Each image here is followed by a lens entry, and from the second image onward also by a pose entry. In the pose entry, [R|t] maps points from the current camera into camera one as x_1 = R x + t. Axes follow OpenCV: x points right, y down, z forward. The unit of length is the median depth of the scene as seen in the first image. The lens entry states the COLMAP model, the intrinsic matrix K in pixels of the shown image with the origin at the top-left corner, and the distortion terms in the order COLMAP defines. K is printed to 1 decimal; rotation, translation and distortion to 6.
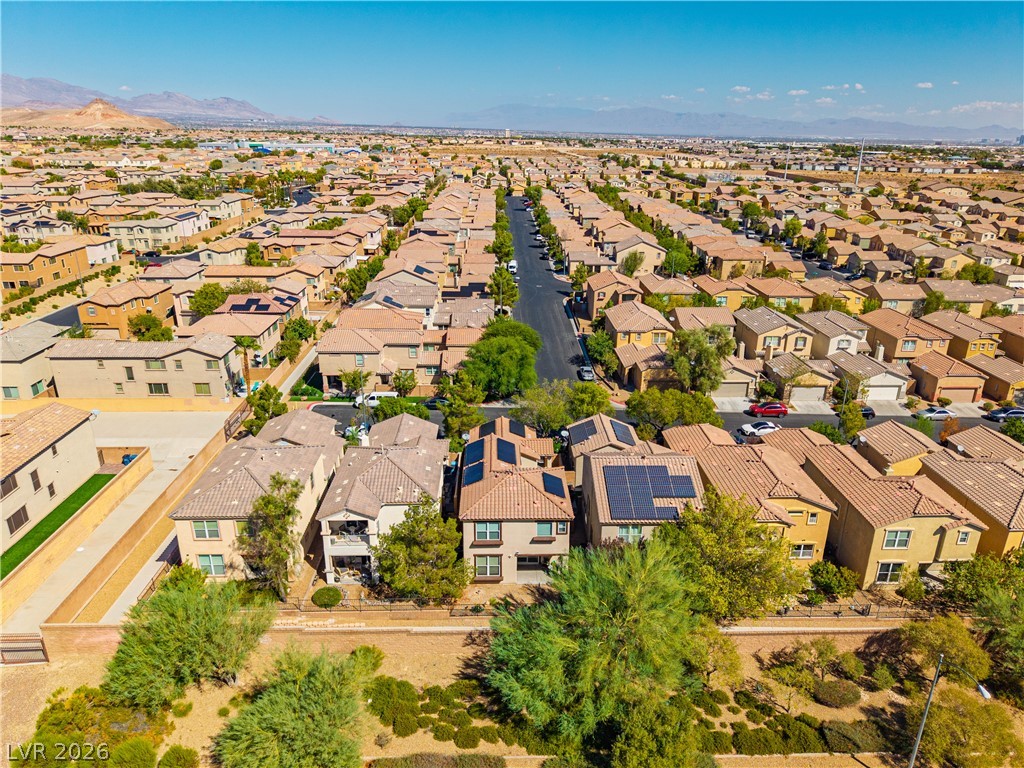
lens RADIAL K [[680.3, 0, 515.5], [0, 680.3, 382.1], [0, 0, 1]] dist [0.036999, -0.045270]
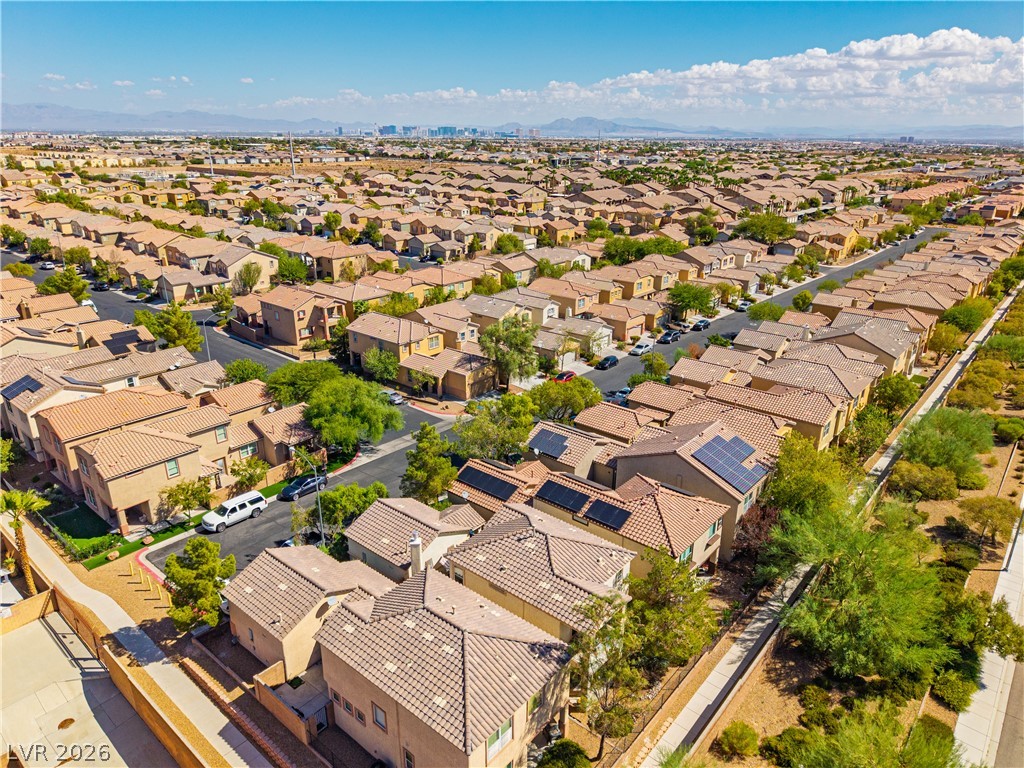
lens RADIAL K [[680.3, 0, 509.8], [0, 680.3, 386.1], [0, 0, 1]] dist [0.036999, -0.045270]
pose [[0.668085, -0.269362, 0.693619, -0.466946], [0.259417, 0.958007, 0.122167, -0.109384], [-0.697399, 0.098318, 0.709907, 0.281760]]
